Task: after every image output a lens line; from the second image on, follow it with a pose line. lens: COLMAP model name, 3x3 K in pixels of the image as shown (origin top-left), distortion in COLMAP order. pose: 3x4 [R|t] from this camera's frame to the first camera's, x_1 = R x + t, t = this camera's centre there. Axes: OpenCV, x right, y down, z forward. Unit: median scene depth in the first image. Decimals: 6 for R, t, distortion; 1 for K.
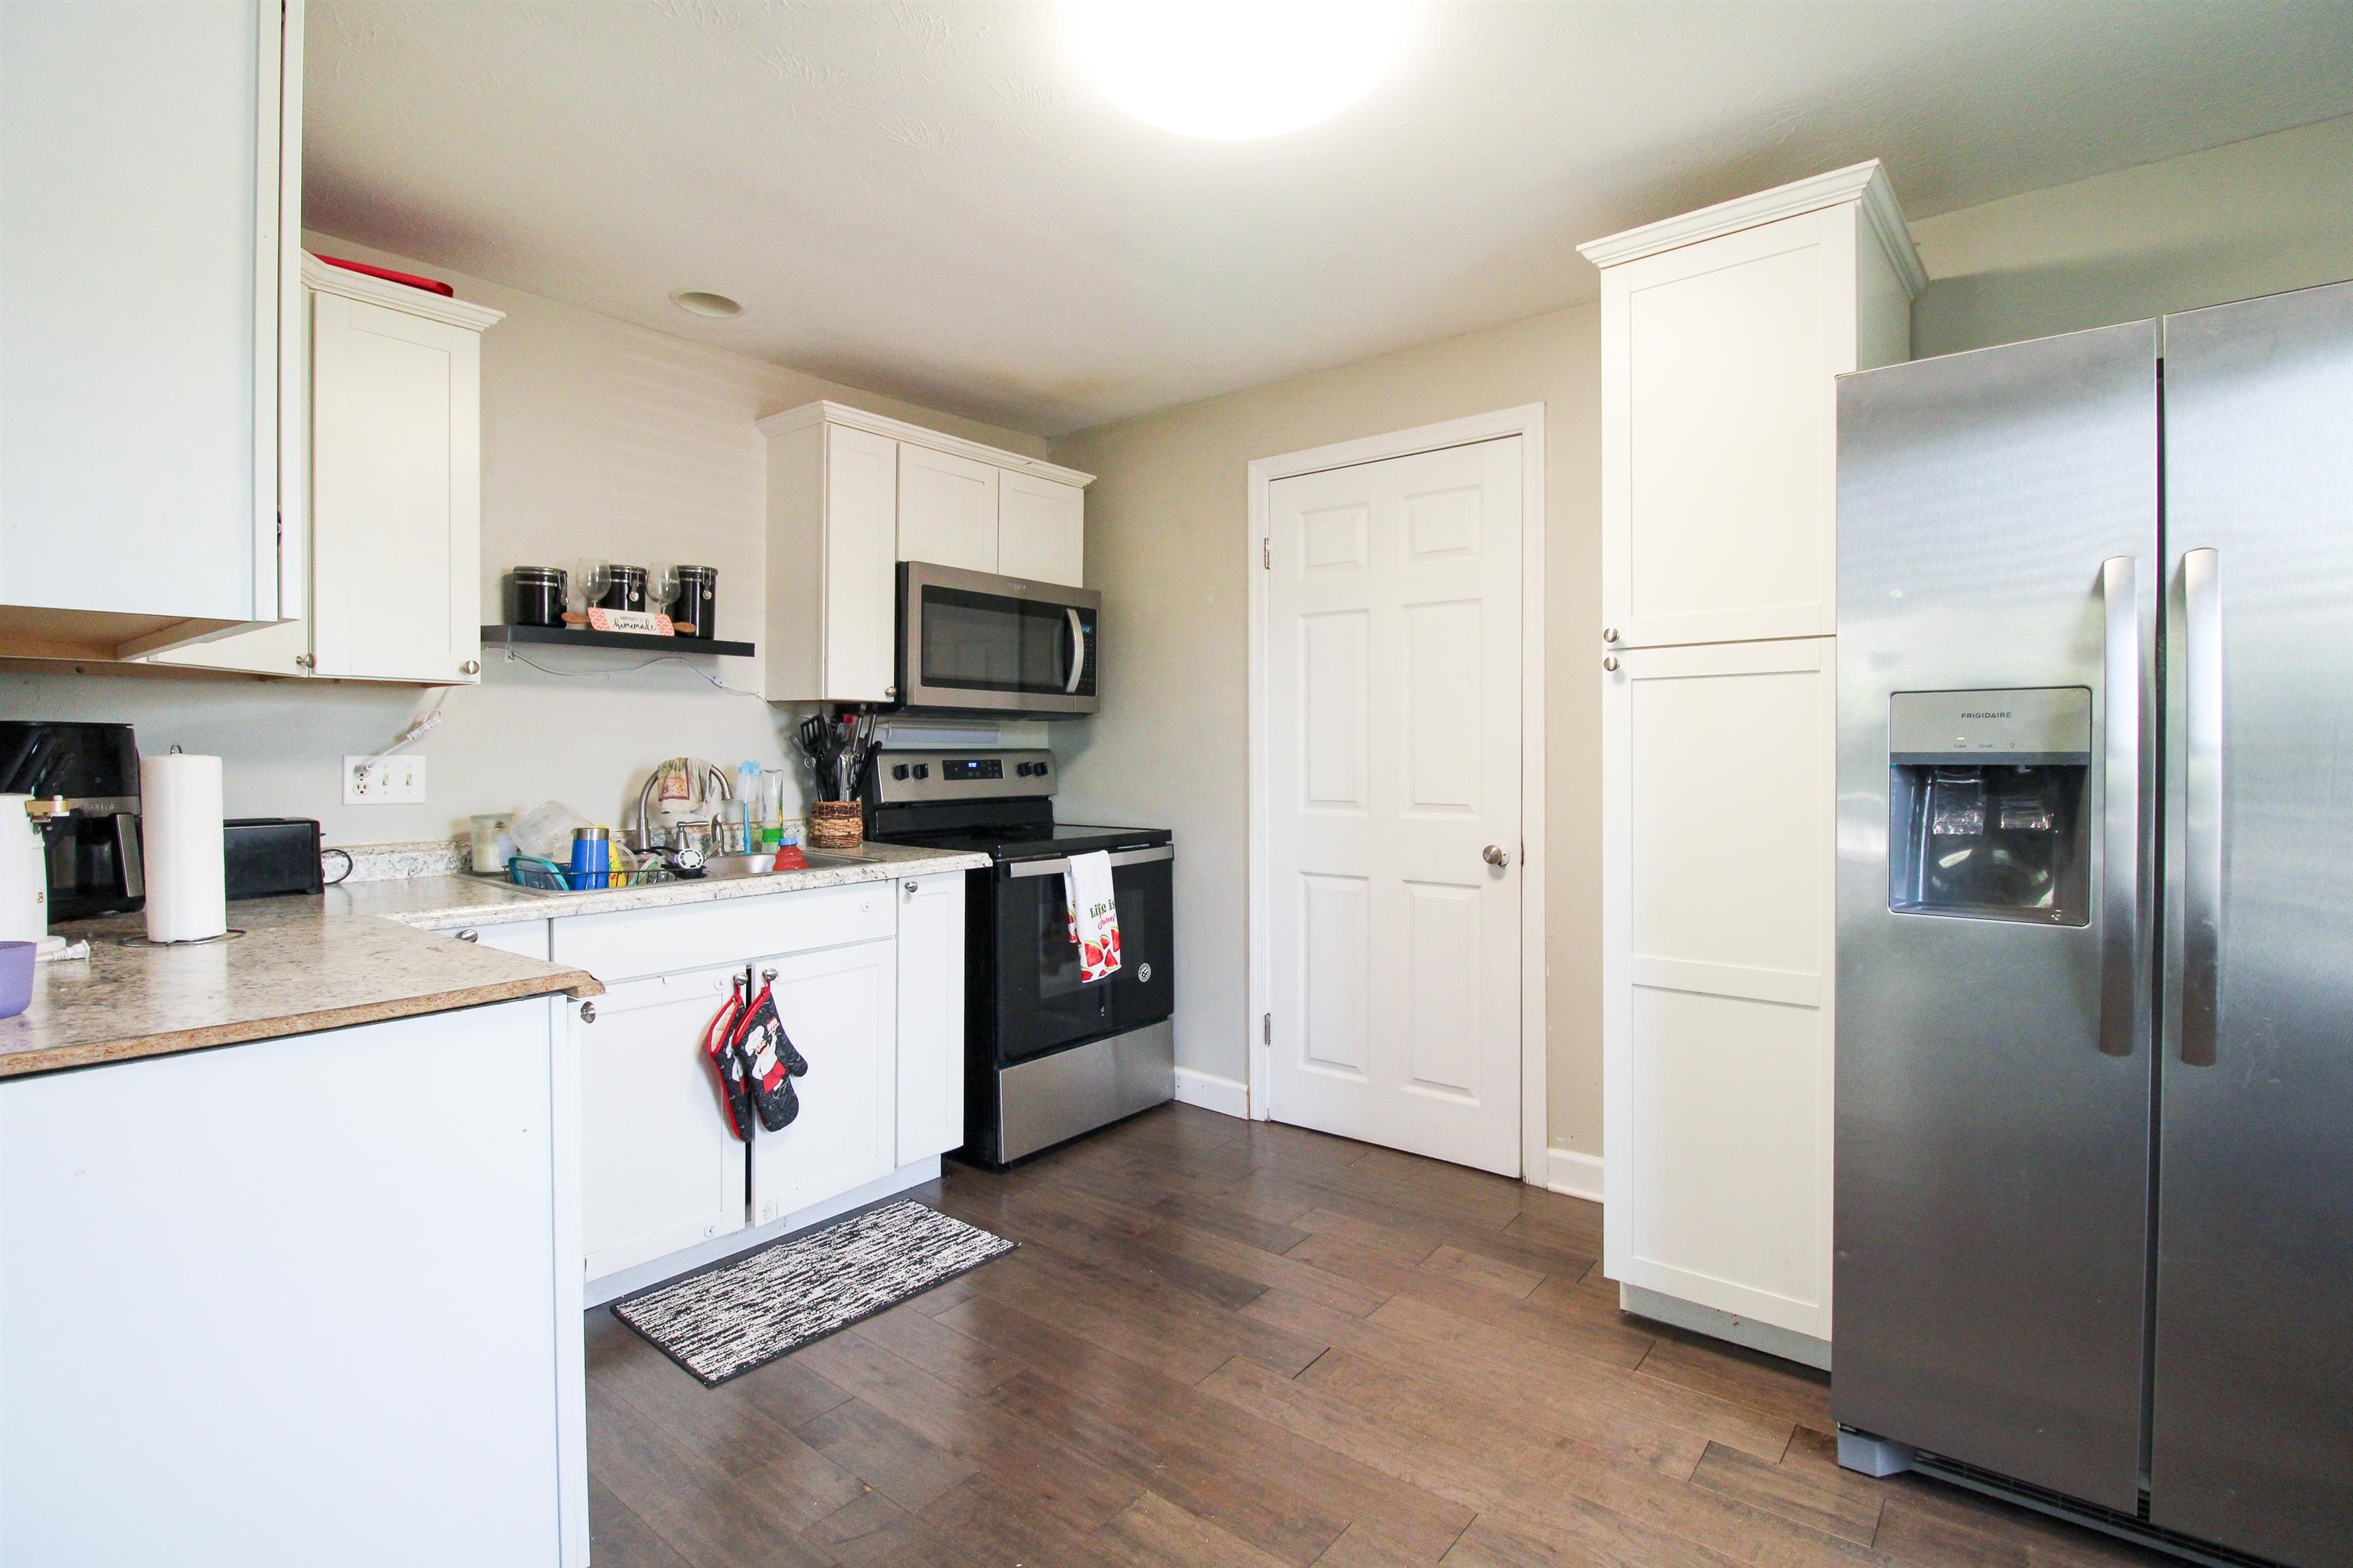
lens RADIAL K [[1123.0, 0, 1186.9], [0, 1123.0, 768.8], [0, 0, 1]] dist [0.006809, -0.014239]
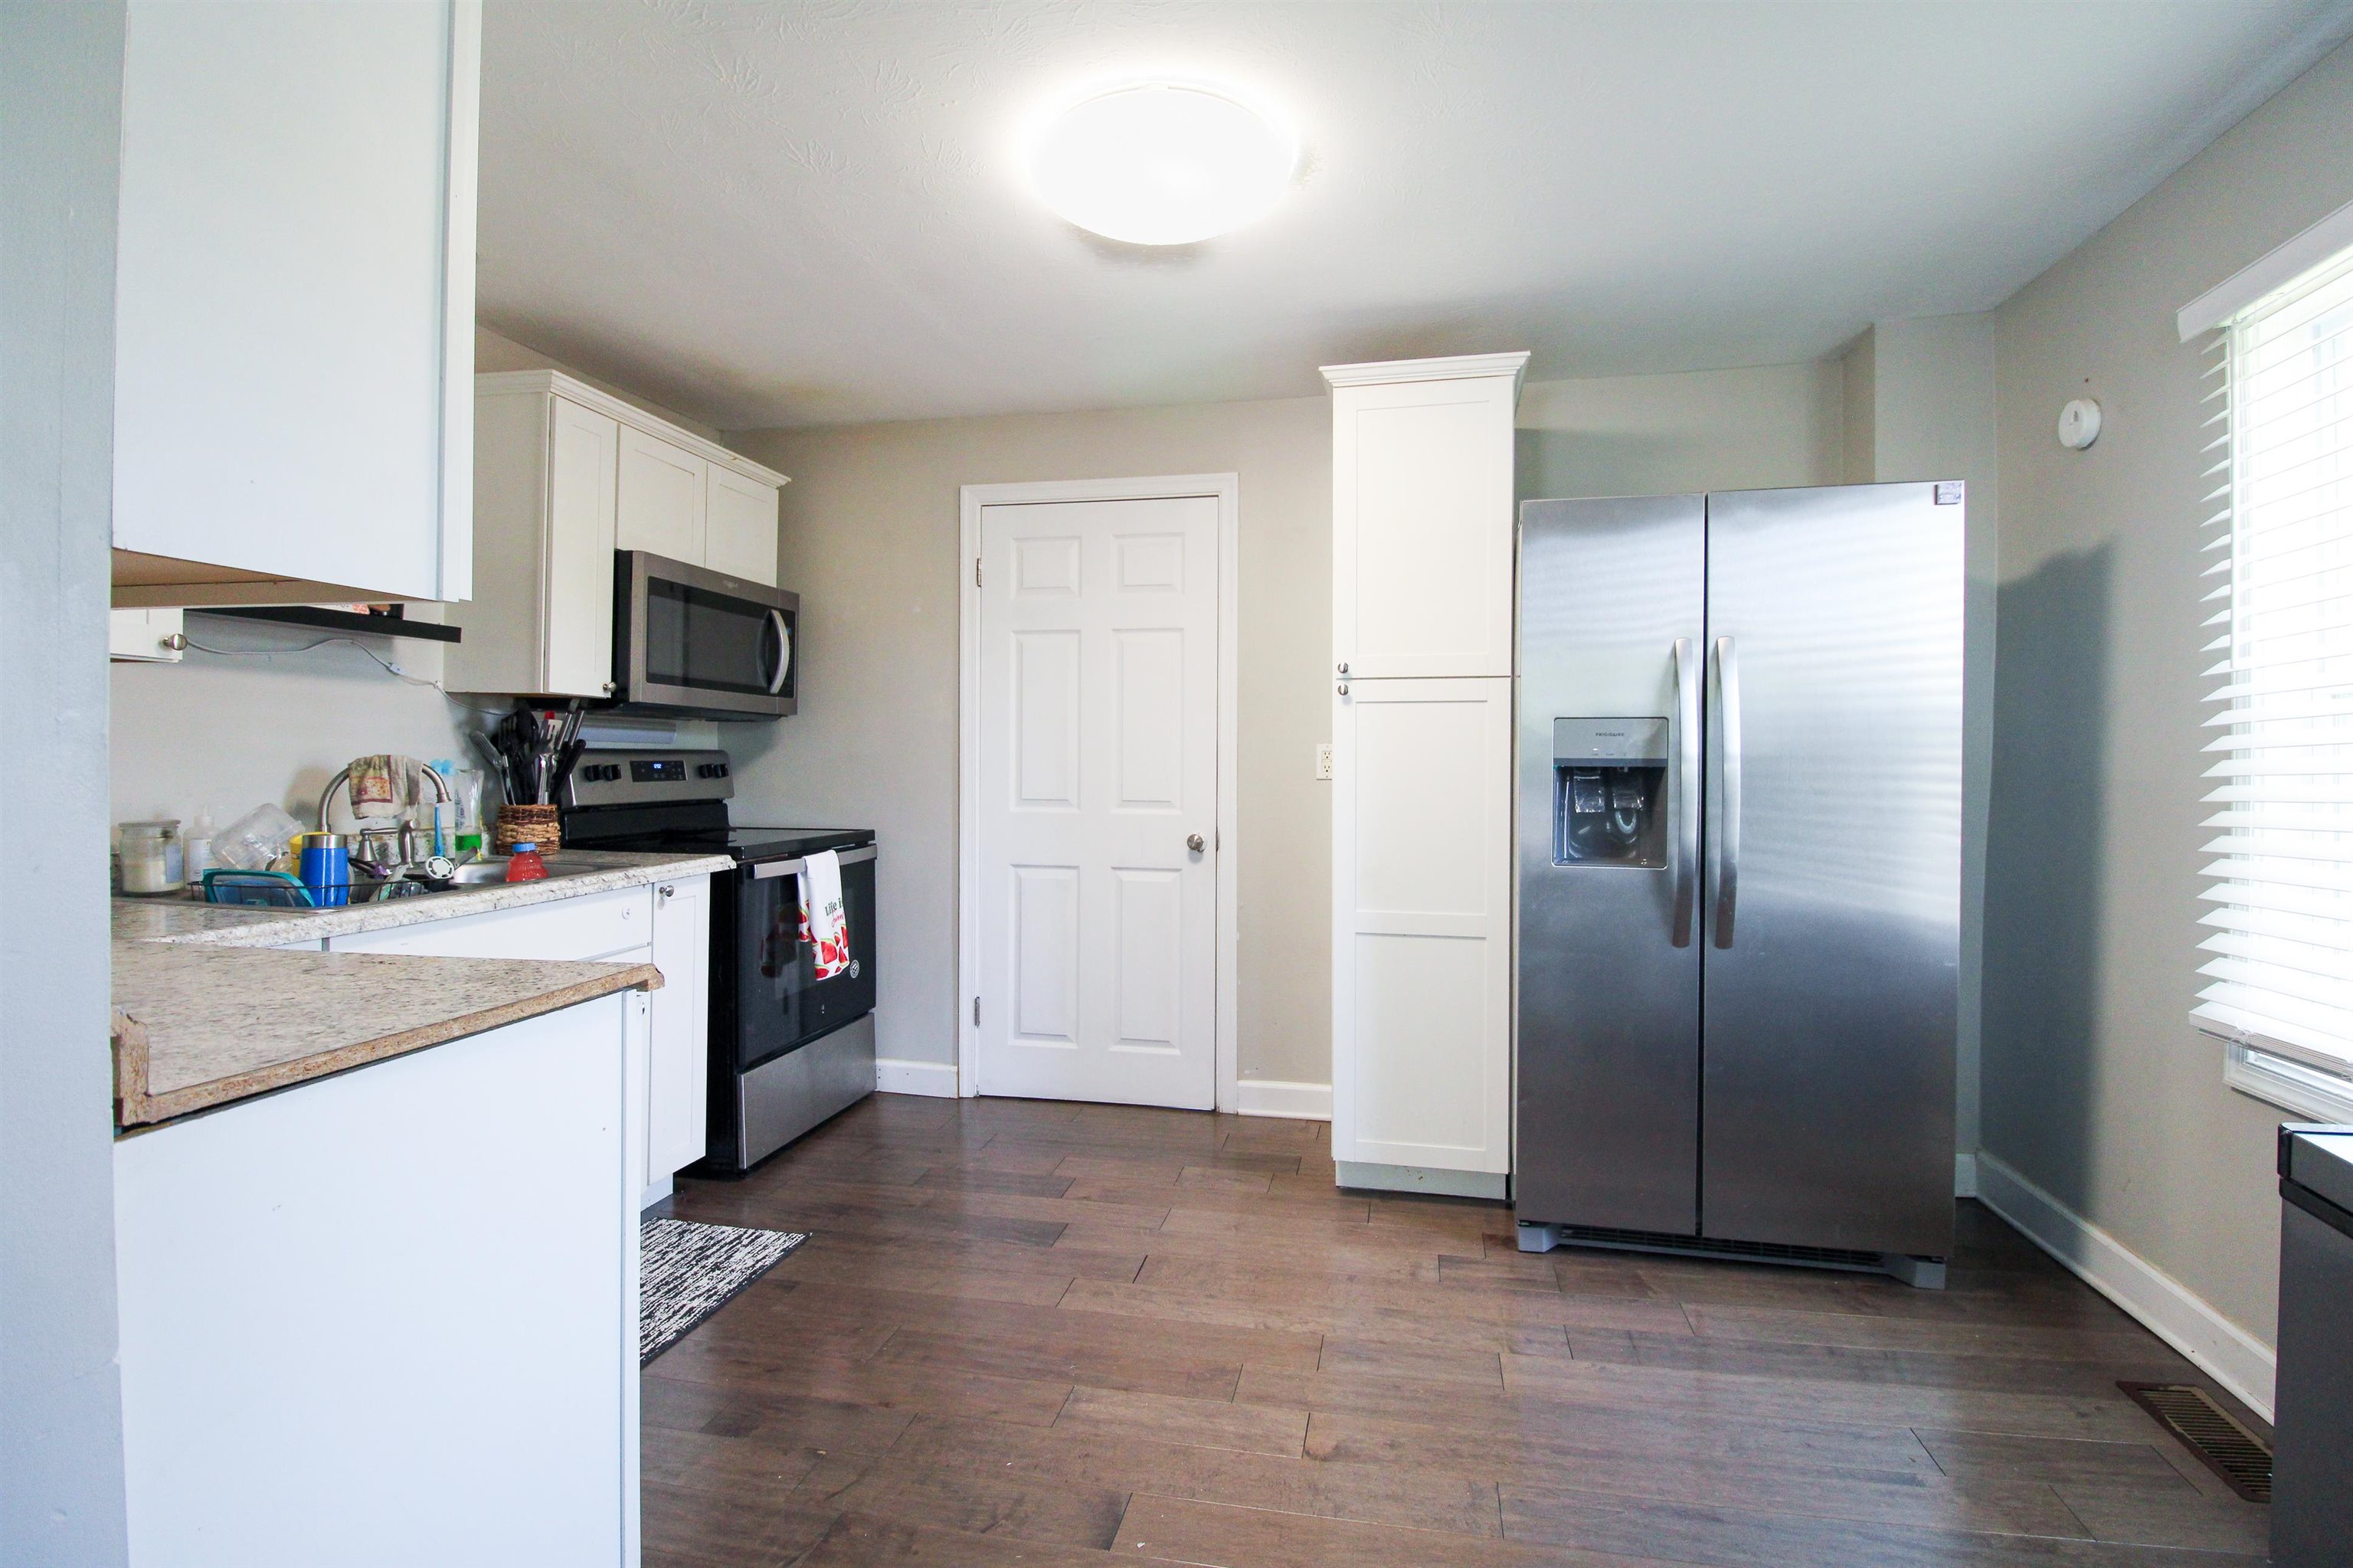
lens RADIAL K [[1103.7, 0, 1187.2], [0, 1103.7, 769.5], [0, 0, 1]] dist [0.005486, -0.015177]
pose [[0.888911, 0.004044, 0.458062, -0.276738], [-0.001416, 0.999981, -0.006080, 0.005689], [-0.458078, 0.004756, 0.888899, -0.045315]]
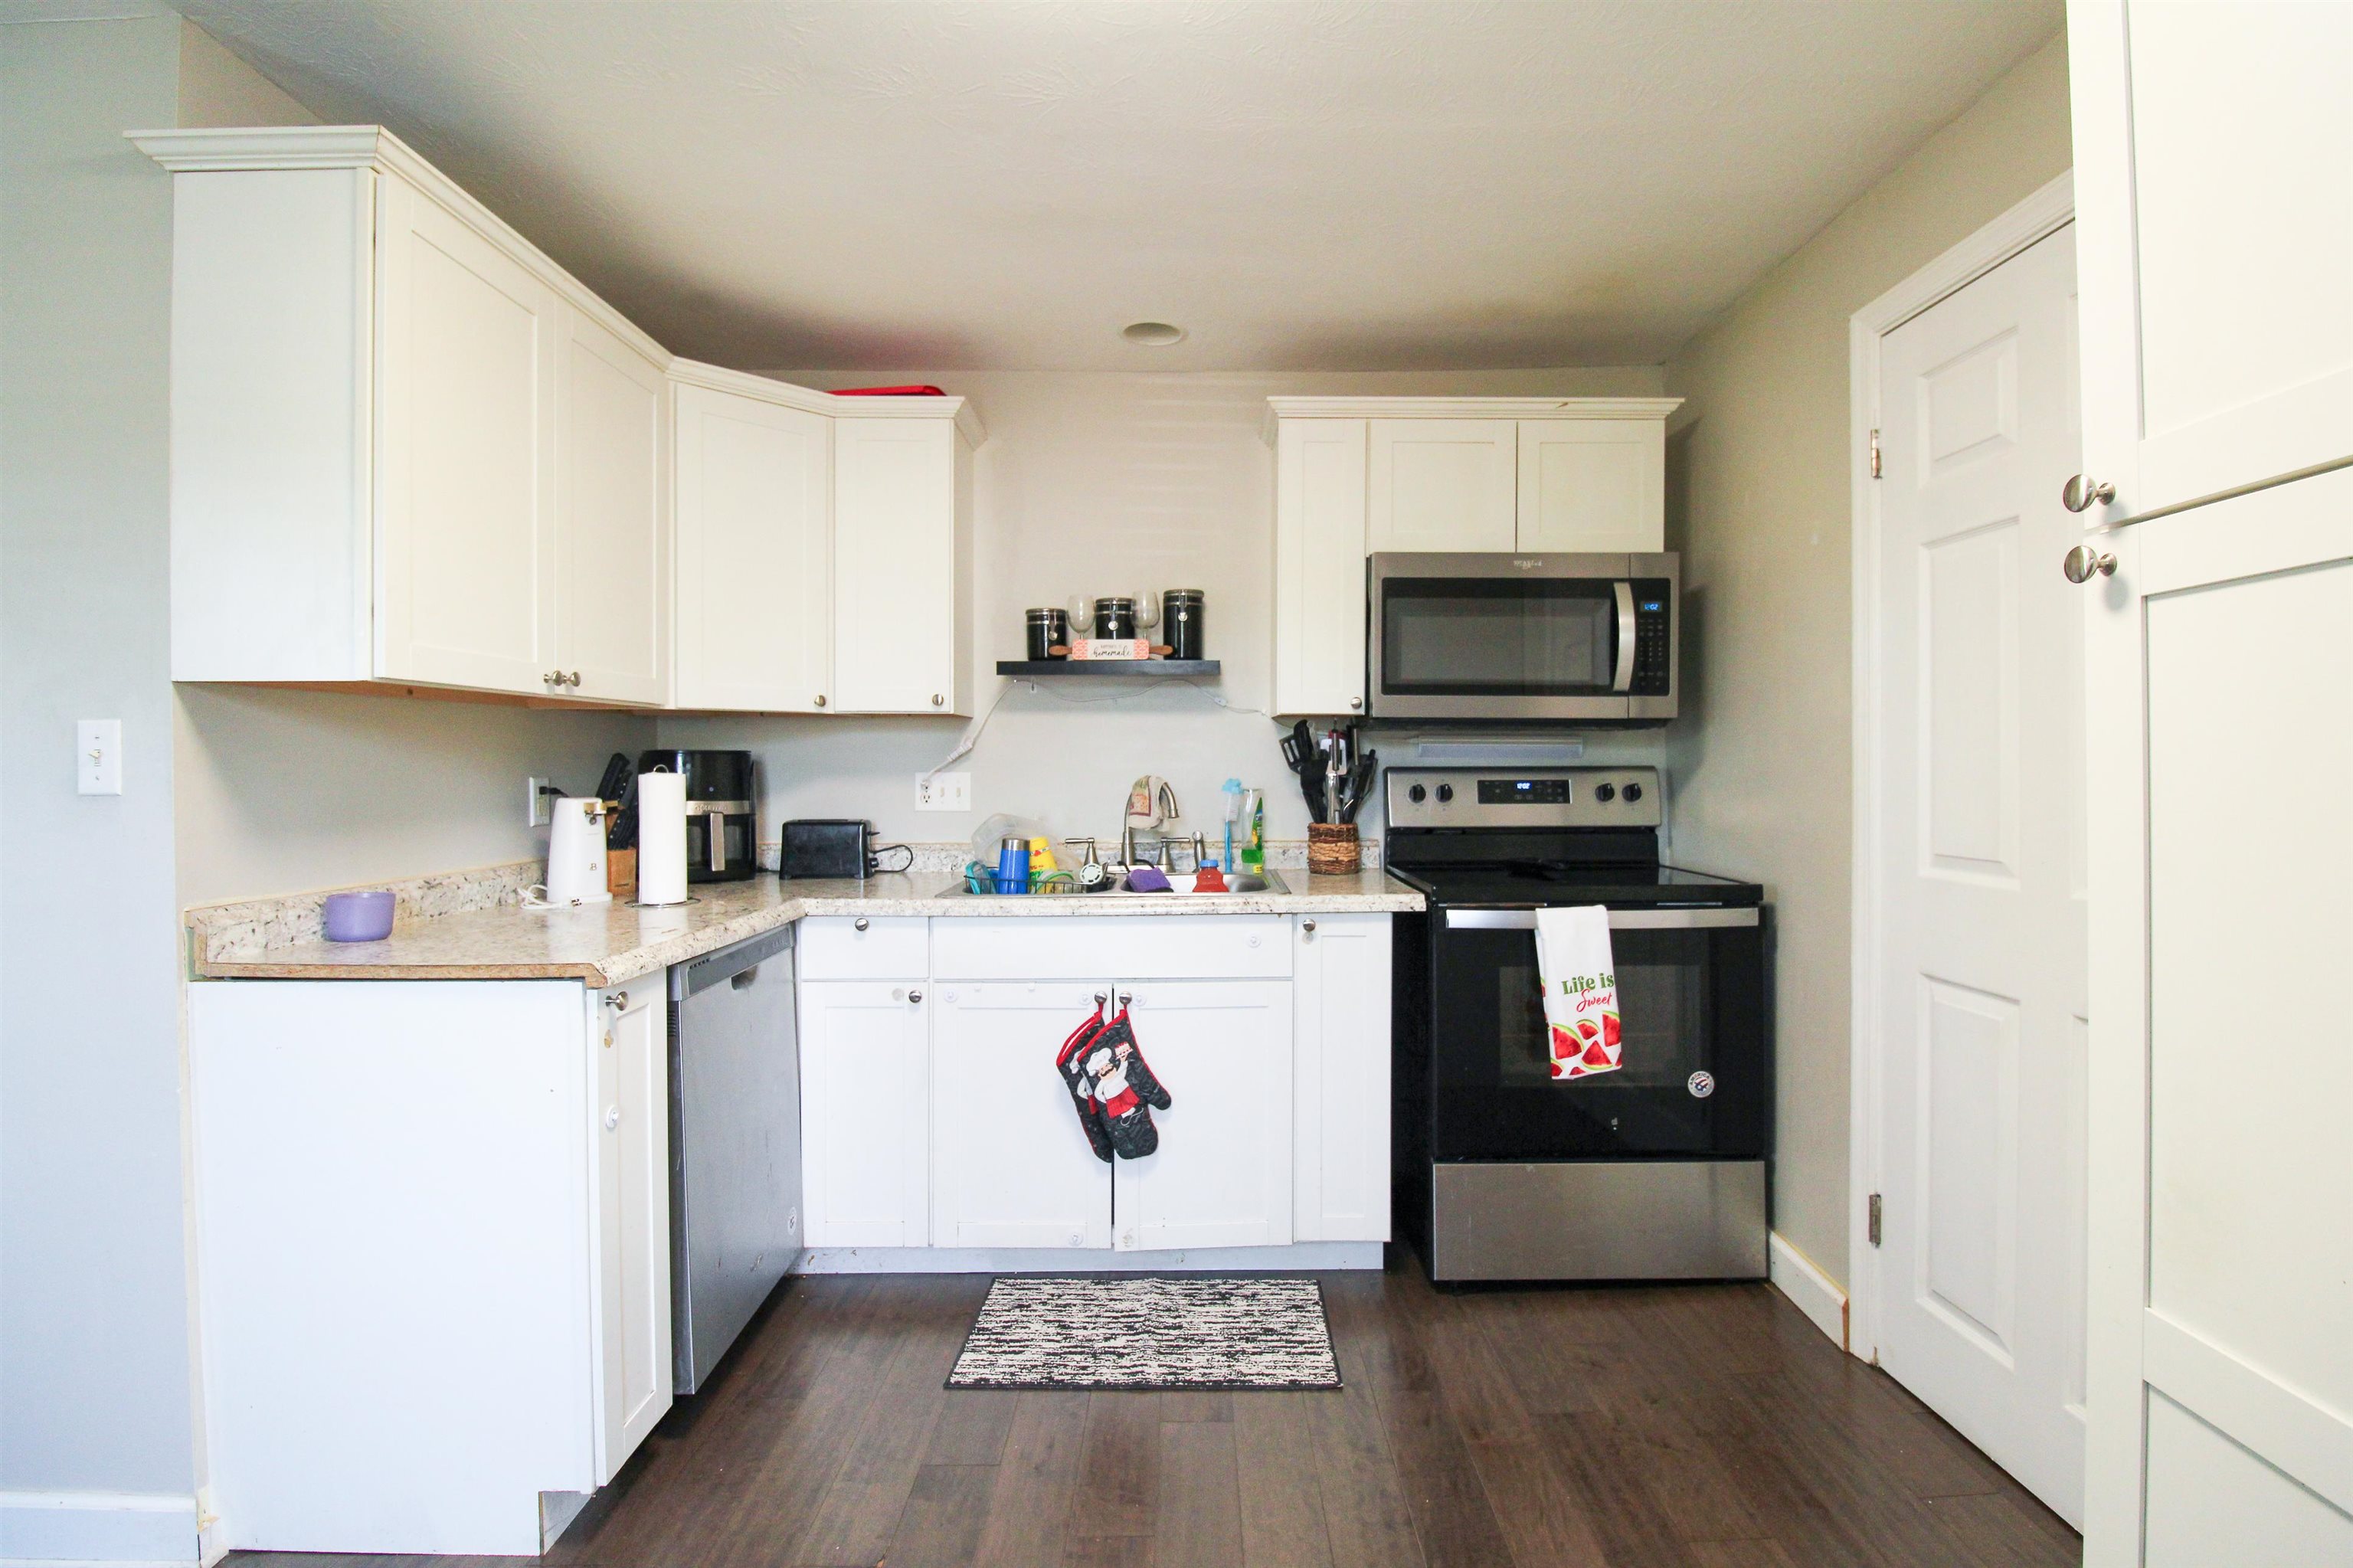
lens RADIAL K [[1103.7, 0, 1187.2], [0, 1103.7, 769.5], [0, 0, 1]] dist [0.005486, -0.015177]
pose [[0.631362, 0.002613, -0.775484, 0.354554], [-0.012200, 0.999904, -0.006564, -0.009216], [0.775392, 0.013605, 0.631333, 0.371887]]
